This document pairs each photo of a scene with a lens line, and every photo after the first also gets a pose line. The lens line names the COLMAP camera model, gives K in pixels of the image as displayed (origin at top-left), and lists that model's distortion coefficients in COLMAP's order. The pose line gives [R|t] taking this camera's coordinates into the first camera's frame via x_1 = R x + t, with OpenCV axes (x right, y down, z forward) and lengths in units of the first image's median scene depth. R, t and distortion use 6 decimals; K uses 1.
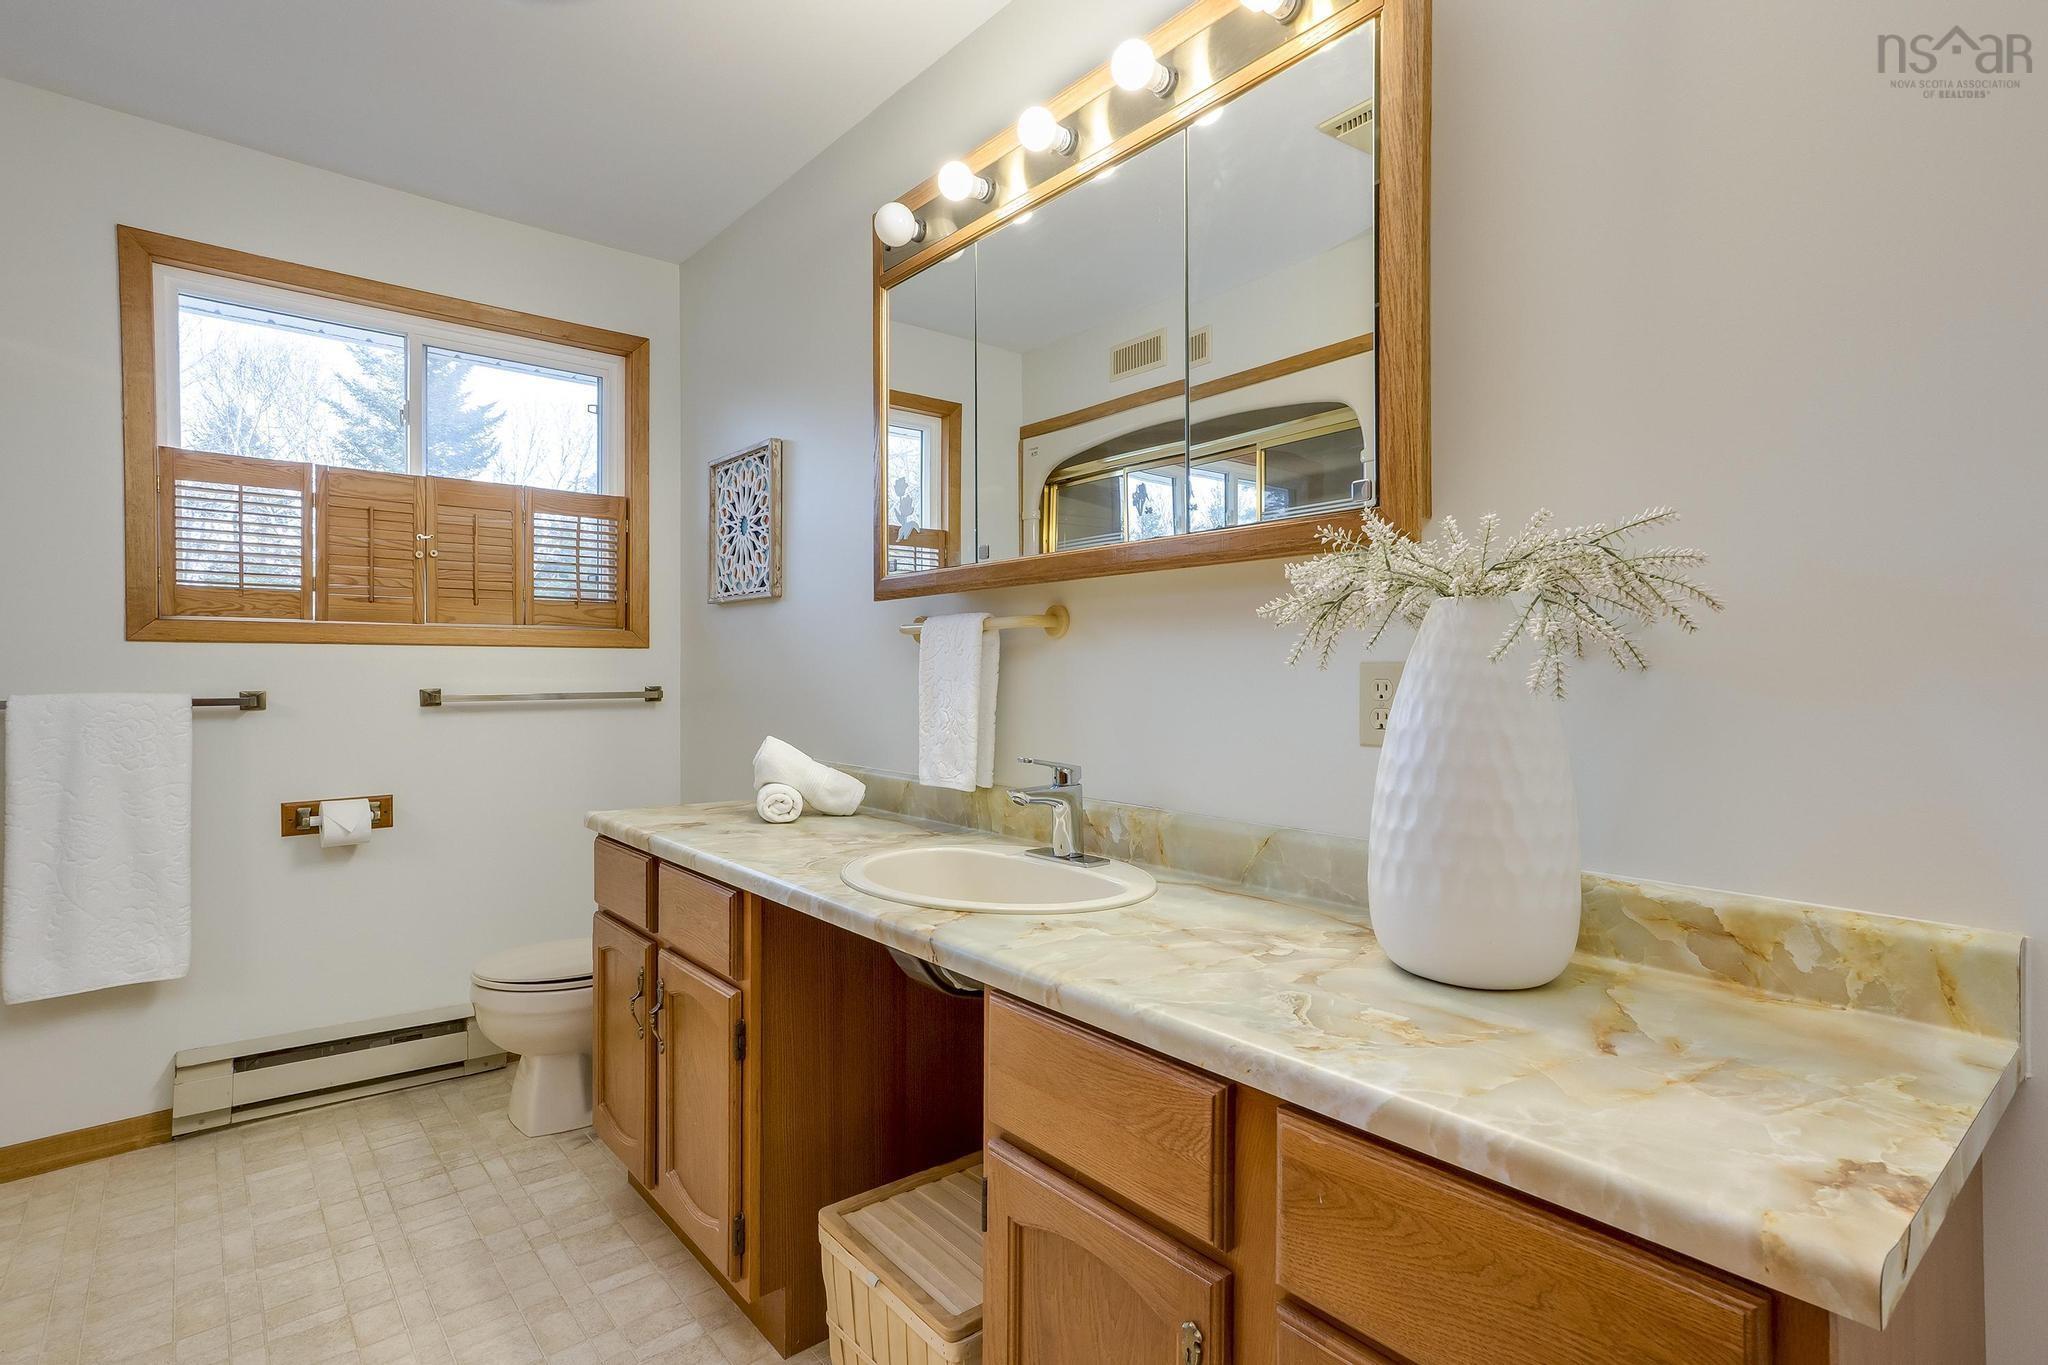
lens RADIAL K [[993.2, 0, 998.1], [0, 993.2, 669.8], [0, 0, 1]] dist [0.002862, 0.001446]
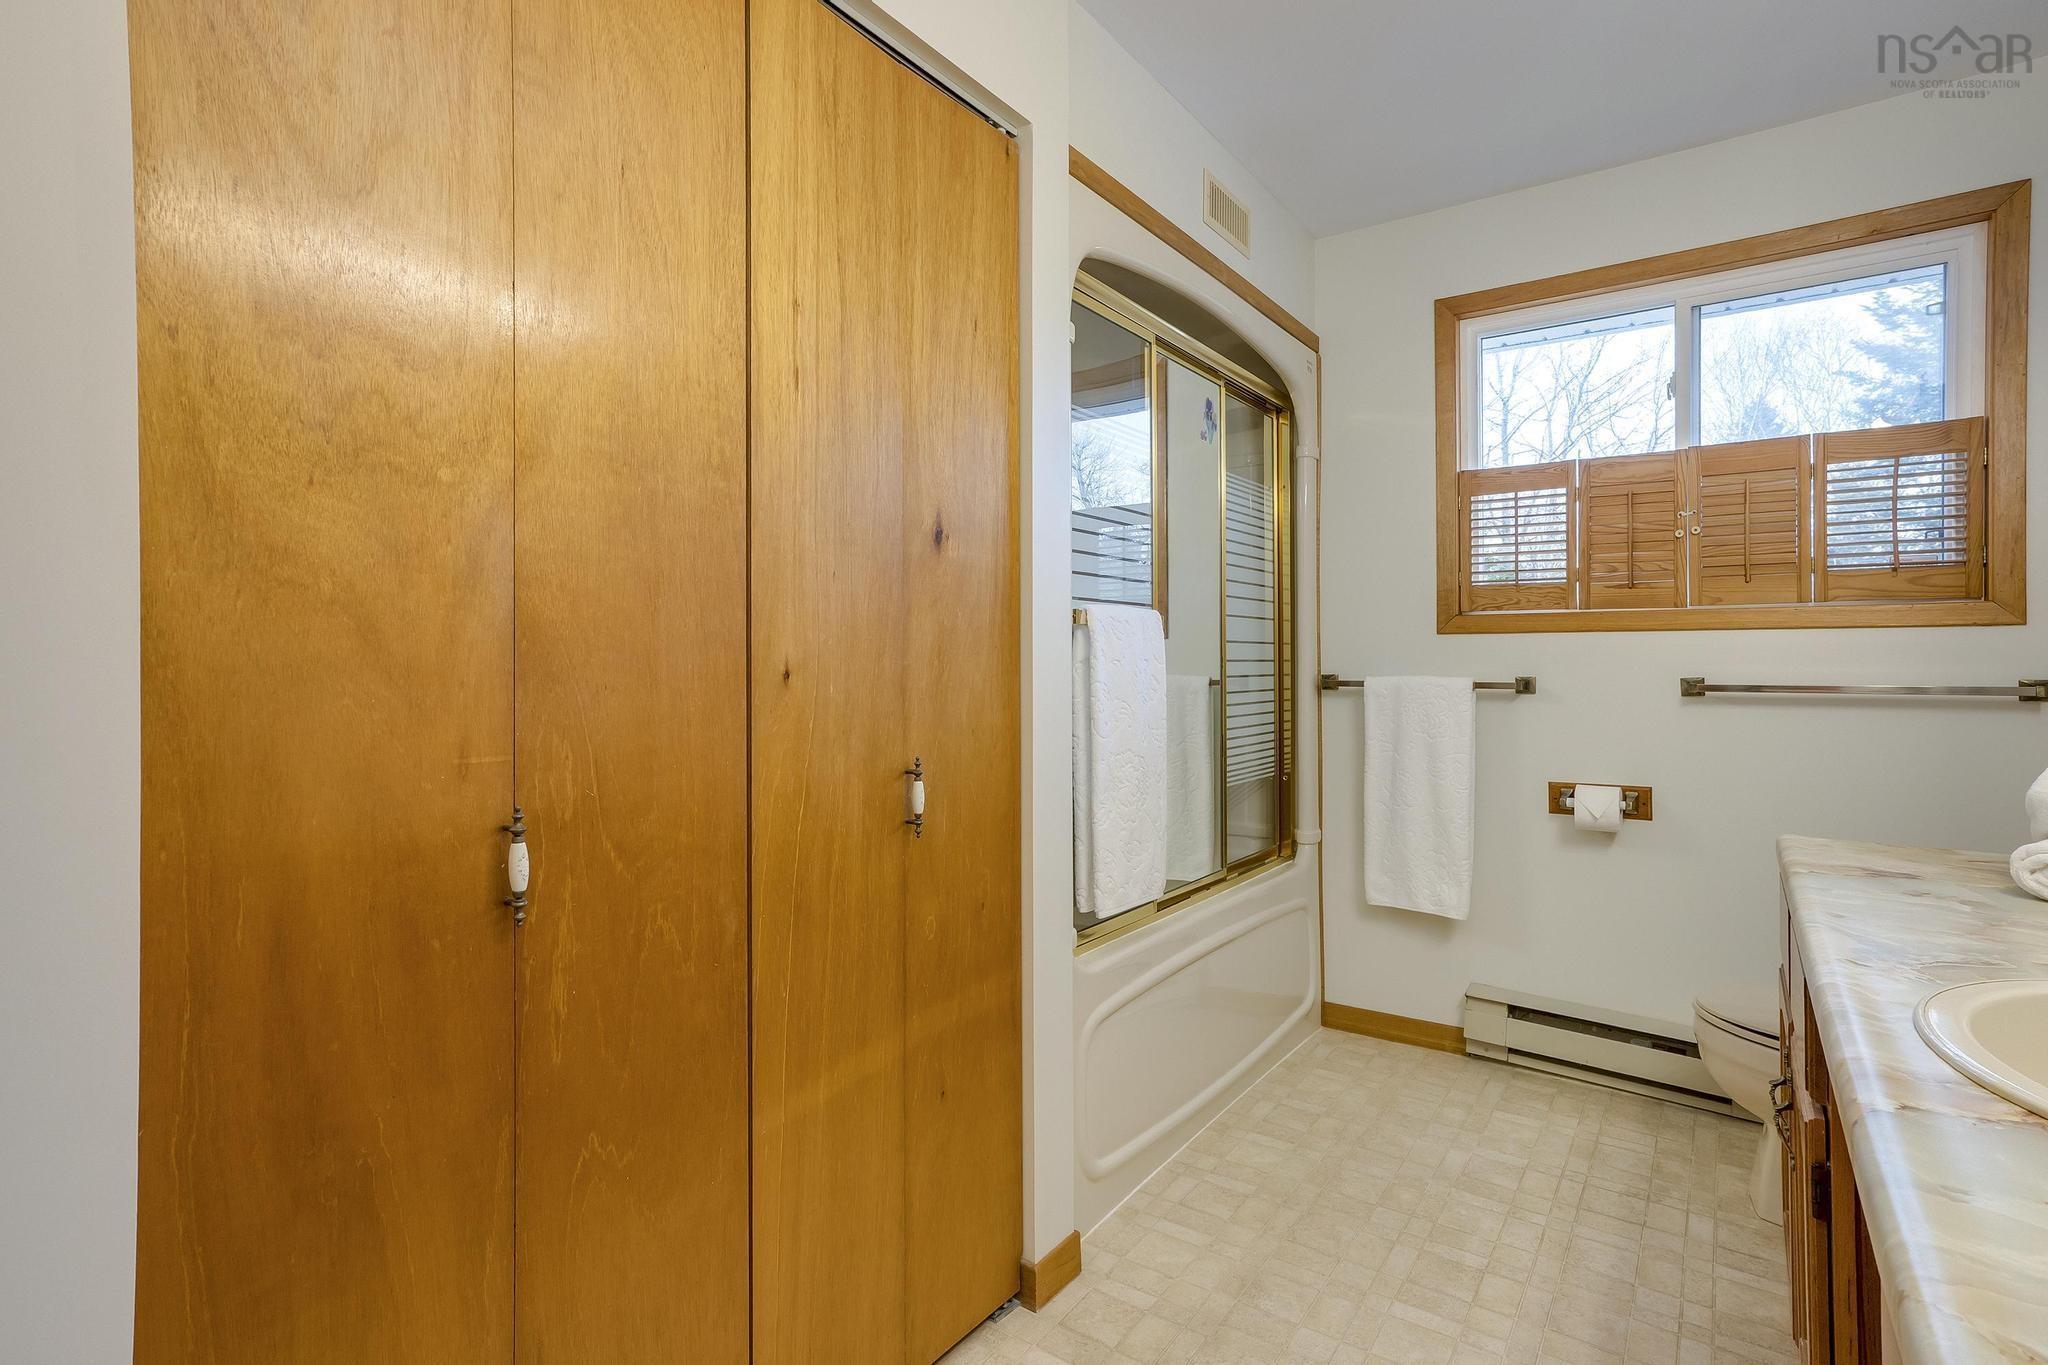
lens RADIAL K [[984.4, 0, 1026.1], [0, 984.4, 649.3], [0, 0, 1]] dist [0.000435, 0.000630]
pose [[0.268406, -0.010887, -0.963244, 0.150767], [0.001407, 0.999940, -0.010909, 0.002165], [0.963305, 0.001573, 0.268405, 0.170571]]
